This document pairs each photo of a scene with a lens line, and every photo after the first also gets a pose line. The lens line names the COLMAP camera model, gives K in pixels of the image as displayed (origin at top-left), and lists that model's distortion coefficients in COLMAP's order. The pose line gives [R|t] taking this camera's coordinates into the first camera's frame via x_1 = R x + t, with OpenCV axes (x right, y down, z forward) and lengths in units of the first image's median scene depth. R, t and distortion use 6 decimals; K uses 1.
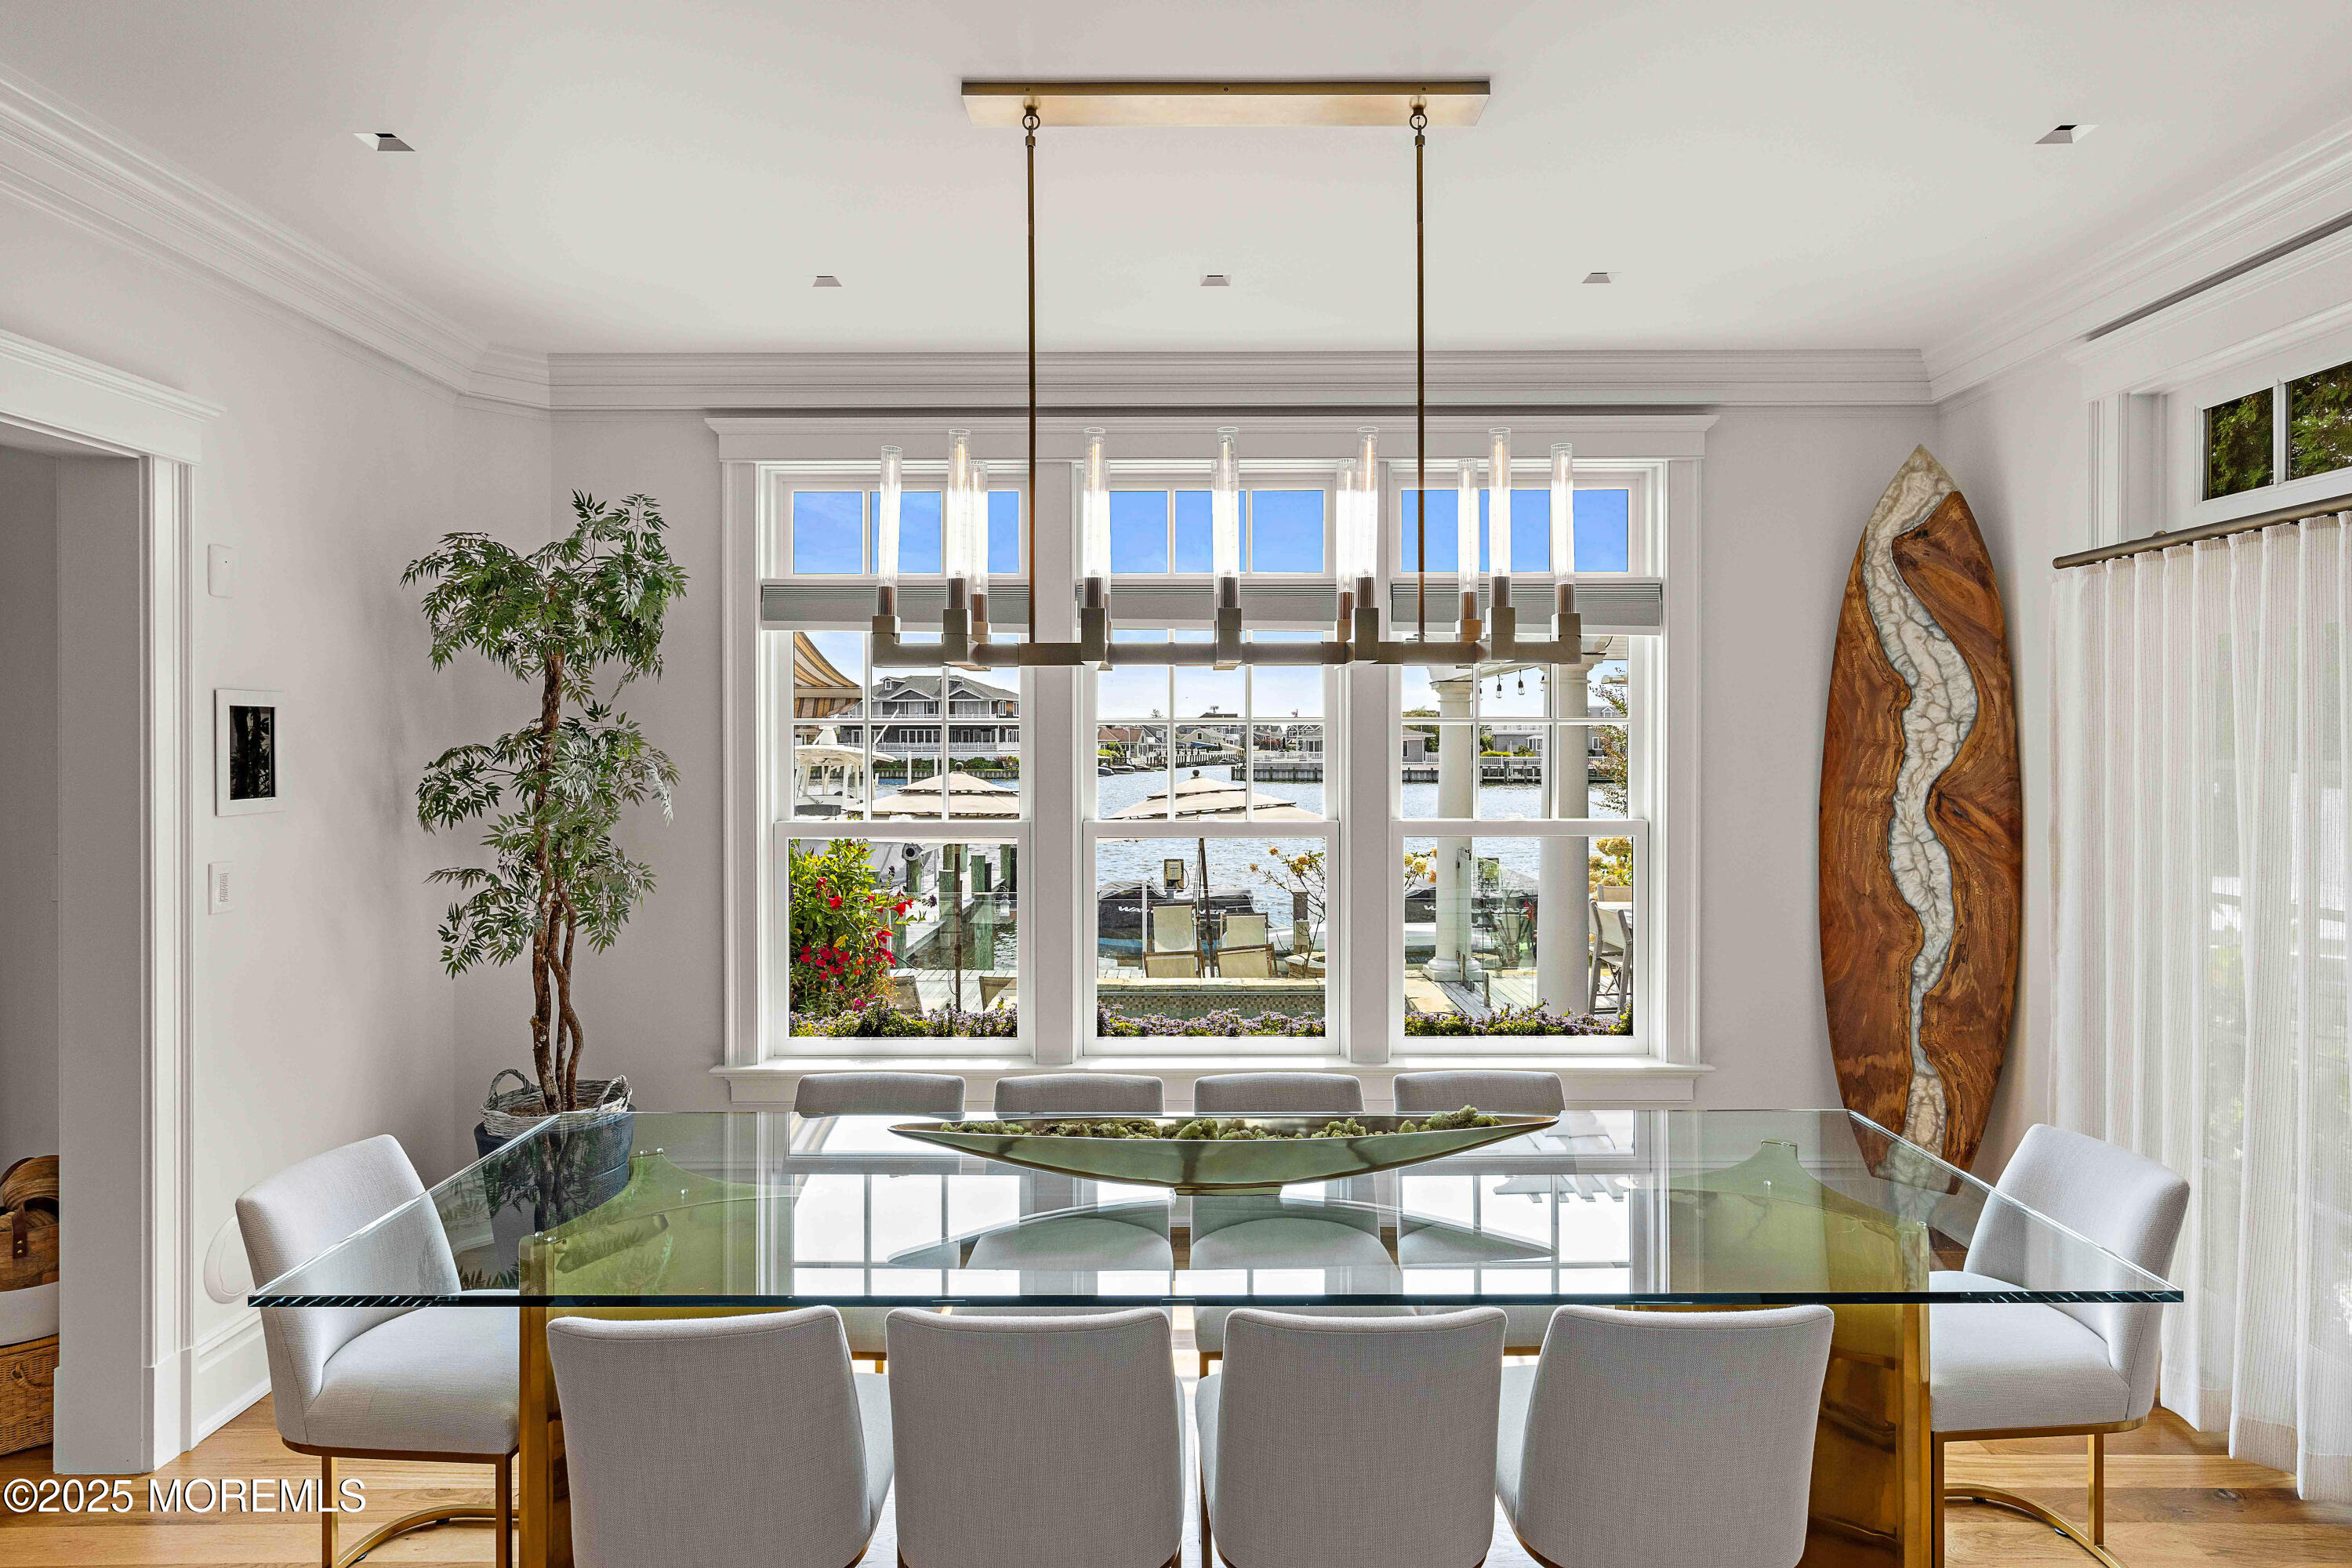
lens RADIAL K [[1270.2, 0, 1180.4], [0, 1270.2, 742.8], [0, 0, 1]] dist [0.001425, 0.000310]
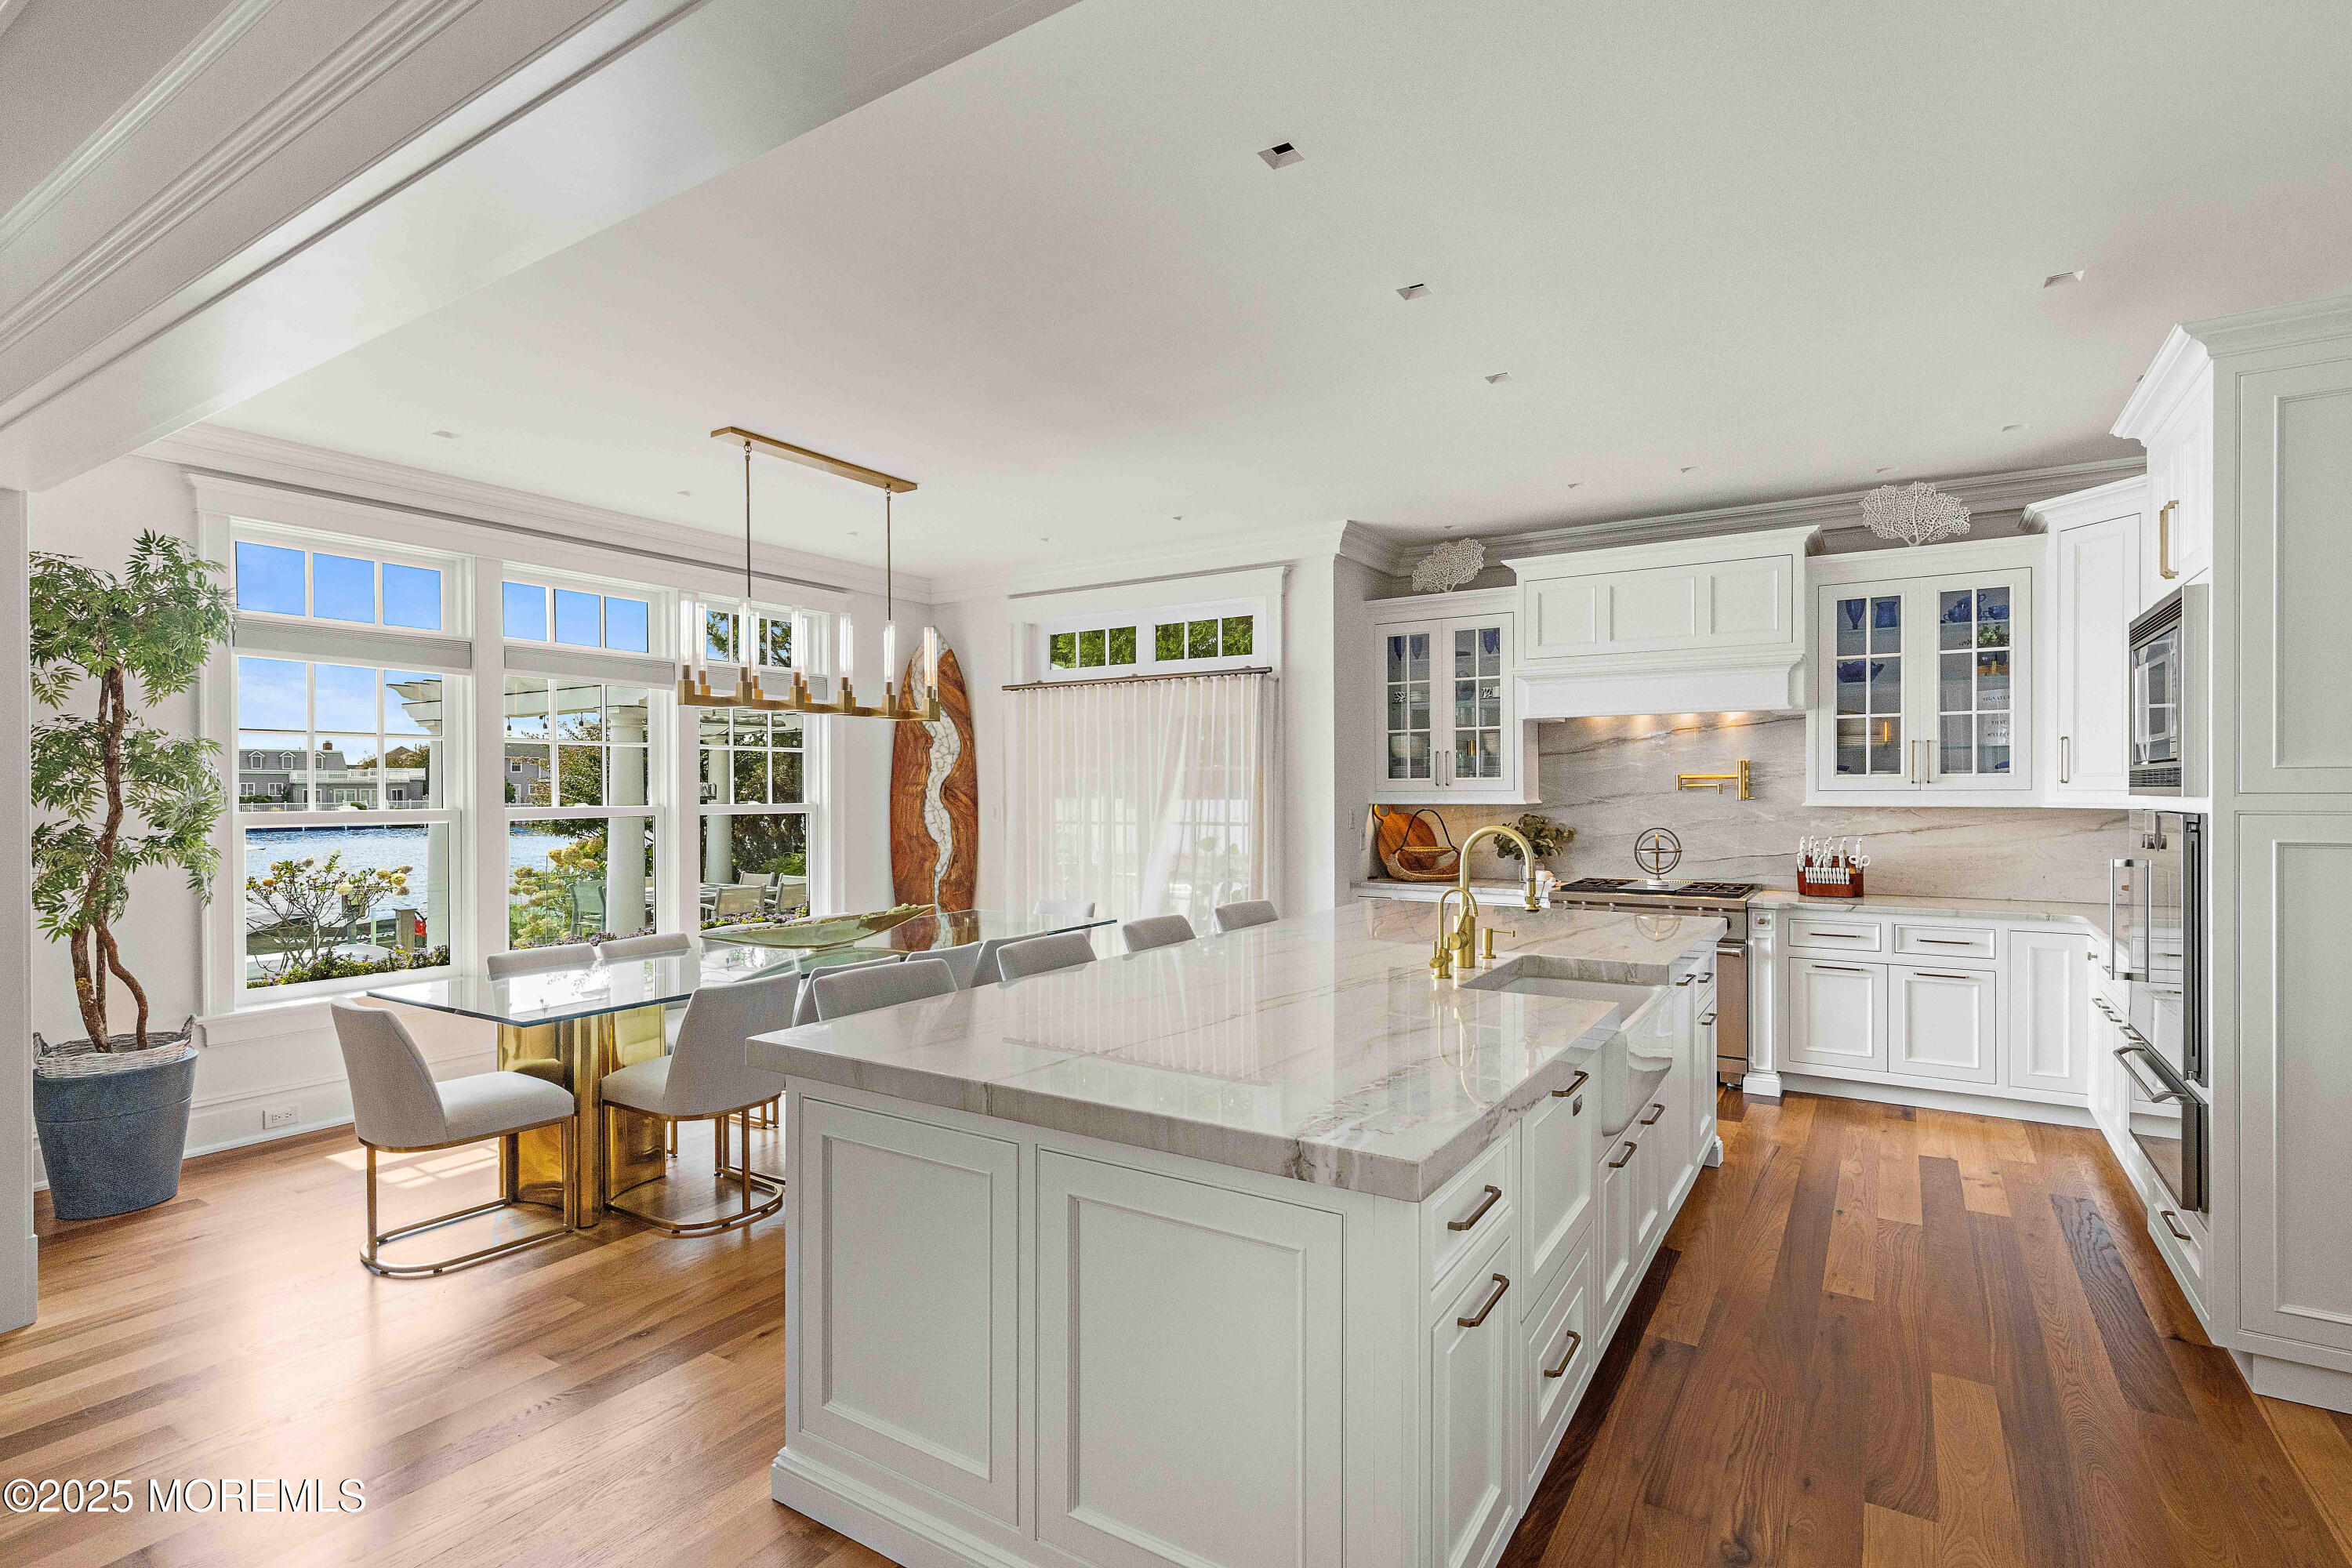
lens RADIAL K [[1119.8, 0, 1176.0], [0, 1119.8, 784.0], [0, 0, 1]] dist [0.002205, 0.000045]
pose [[0.537558, 0.003626, 0.843219, -0.805905], [0.001203, 0.999986, -0.005067, 0.044923], [-0.843226, 0.003739, 0.537546, -0.362968]]
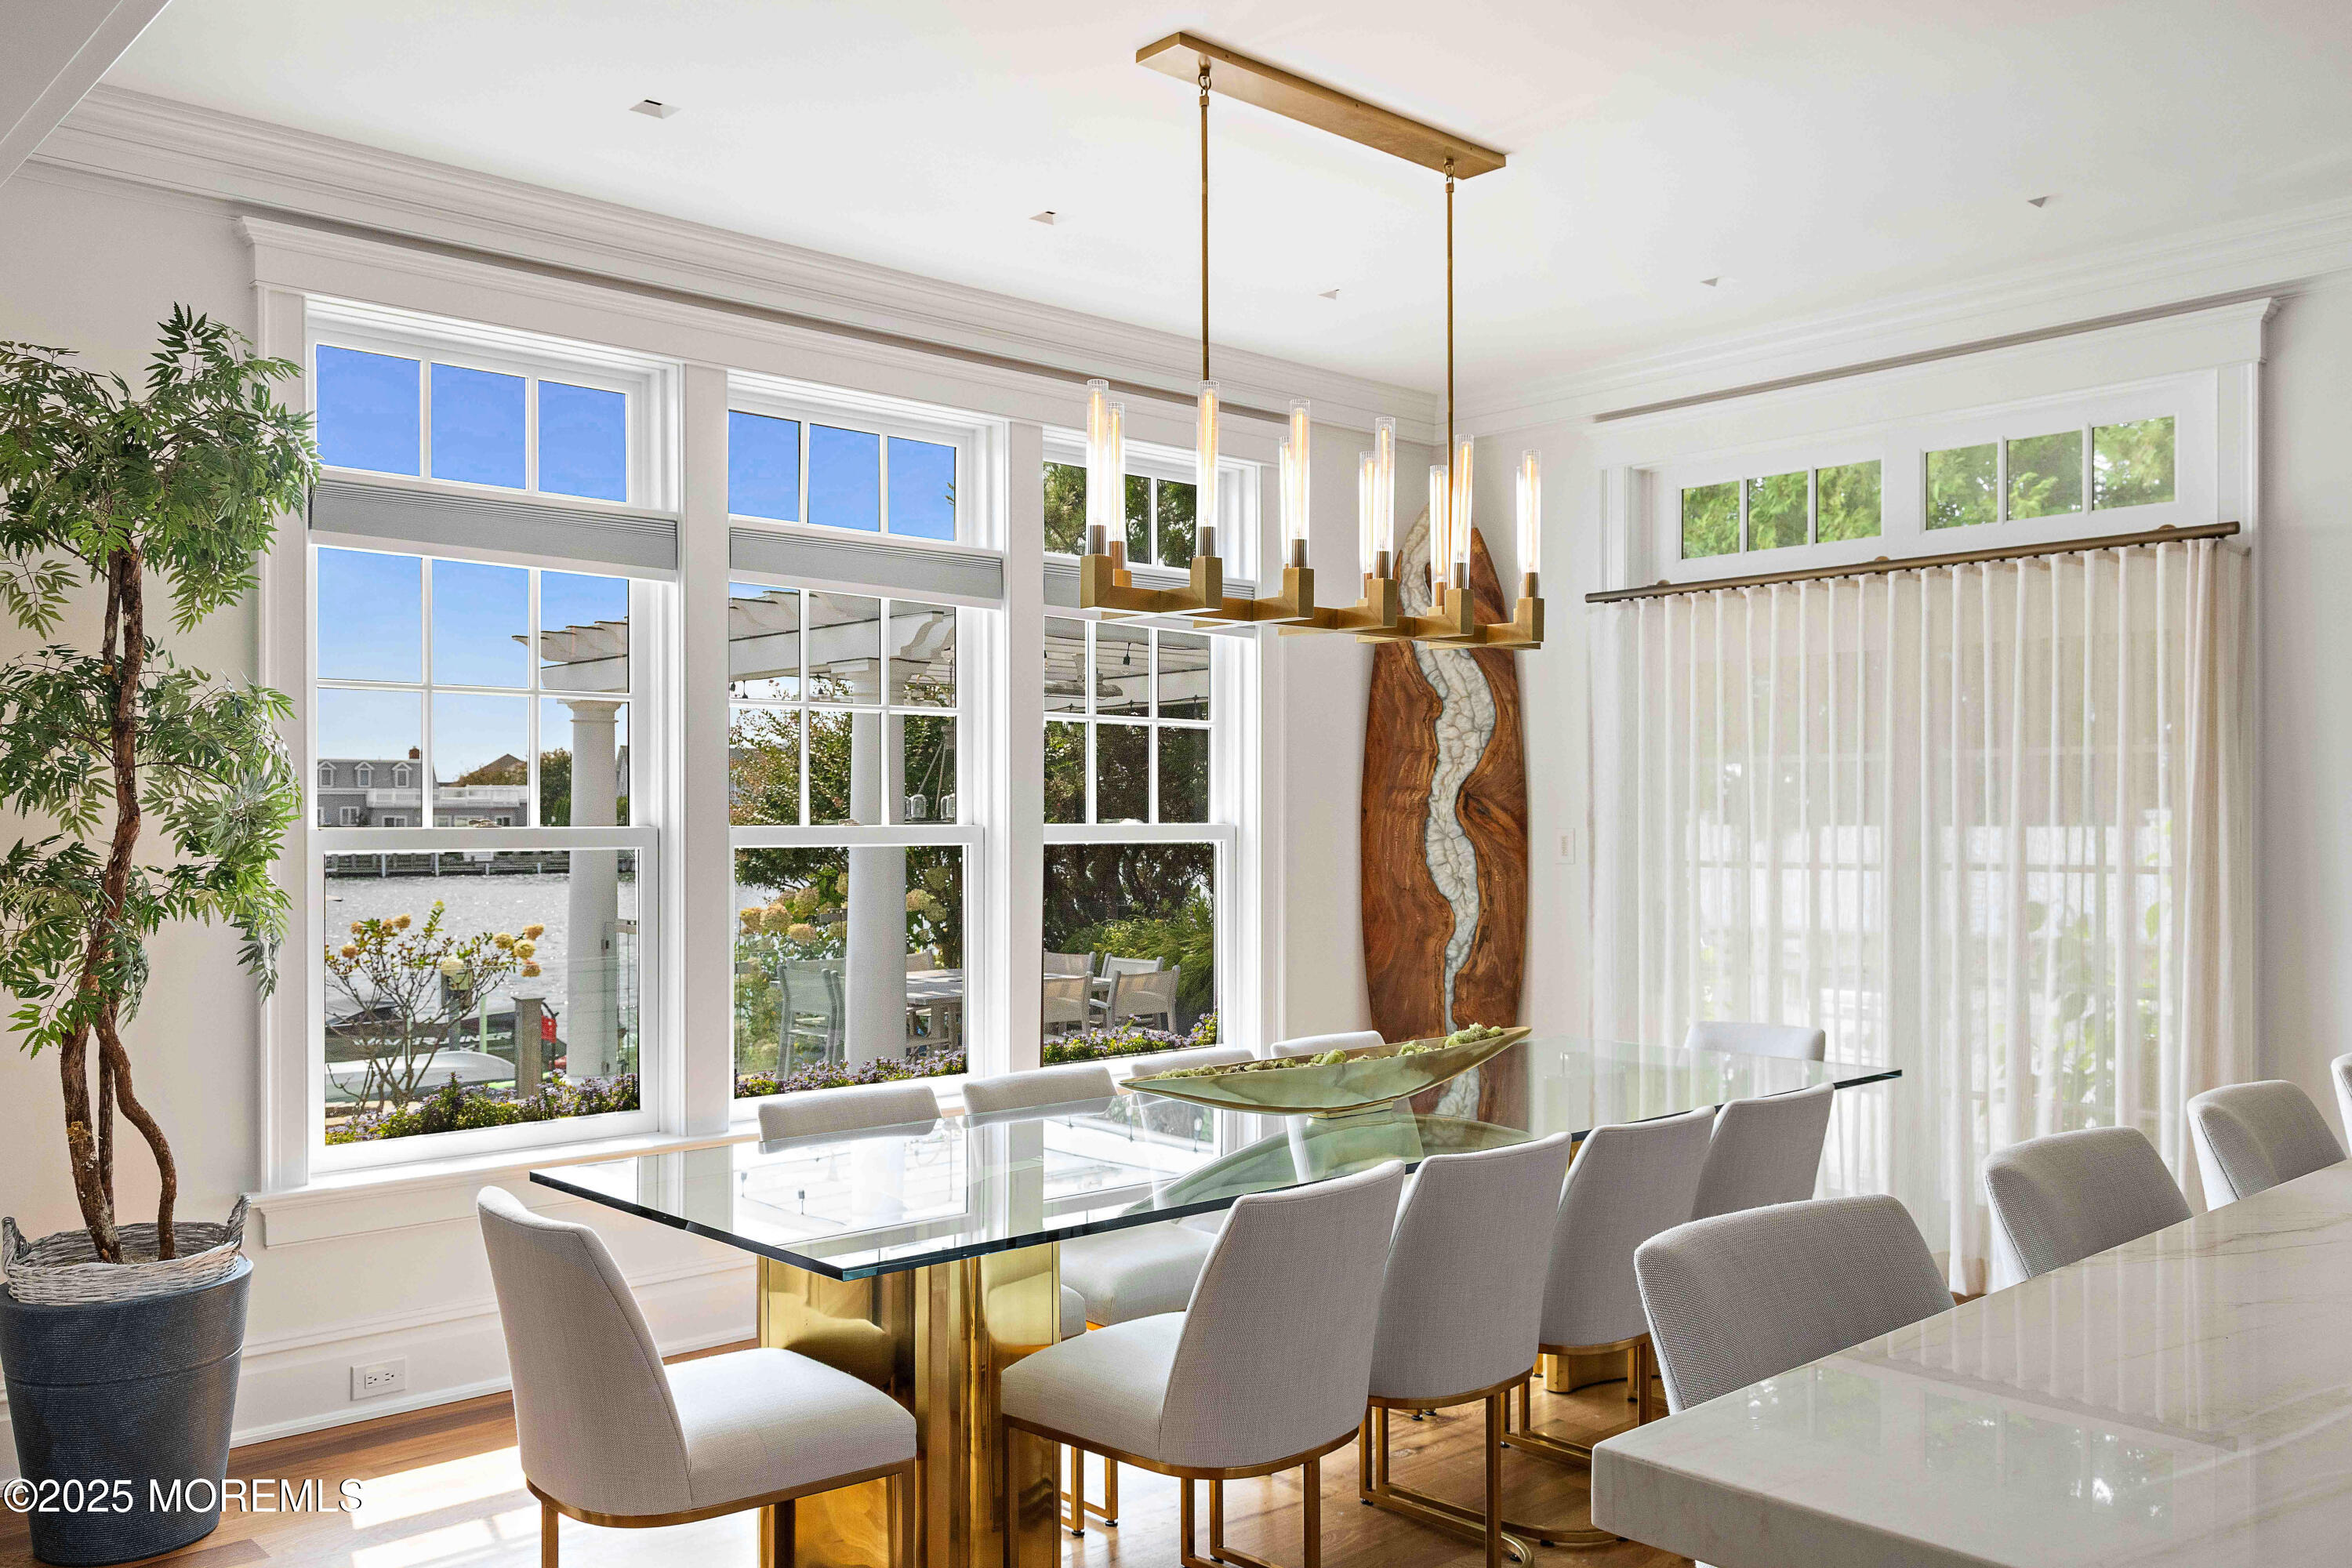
lens RADIAL K [[1877.2, 0, 1171.7], [0, 1877.2, 795.1], [0, 0, 1]] dist [0.007386, 0.002821]
pose [[0.739119, 0.009532, 0.673507, -0.714062], [-0.000477, 0.999907, -0.013629, 0.063287], [-0.673574, 0.009752, 0.739055, -0.053570]]
